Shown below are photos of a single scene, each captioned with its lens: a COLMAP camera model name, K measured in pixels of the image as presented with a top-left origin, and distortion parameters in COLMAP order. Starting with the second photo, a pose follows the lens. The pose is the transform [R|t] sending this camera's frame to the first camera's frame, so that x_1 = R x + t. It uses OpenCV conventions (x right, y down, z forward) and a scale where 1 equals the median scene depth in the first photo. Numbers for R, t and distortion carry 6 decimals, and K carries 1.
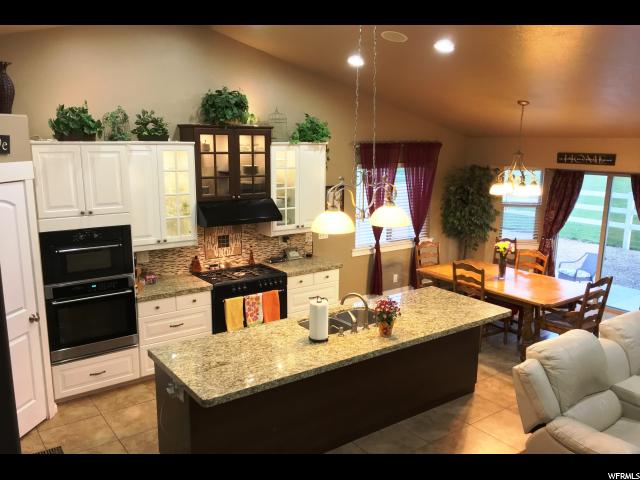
lens RADIAL K [[525.9, 0, 317.3], [0, 525.9, 244.6], [0, 0, 1]] dist [0.015822, -0.009032]
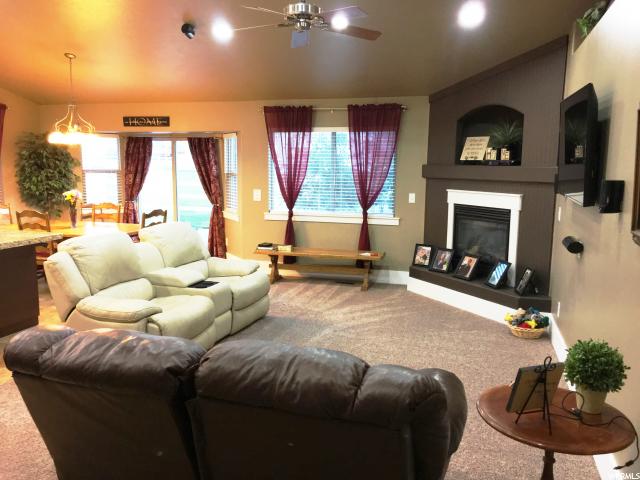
lens RADIAL K [[525.9, 0, 320.1], [0, 525.9, 240.2], [0, 0, 1]] dist [0.015822, -0.009032]
pose [[0.797175, -0.082334, 0.598108, 0.094460], [0.121732, 0.992231, -0.025660, 0.145203], [-0.591349, 0.093265, 0.801004, -0.091852]]
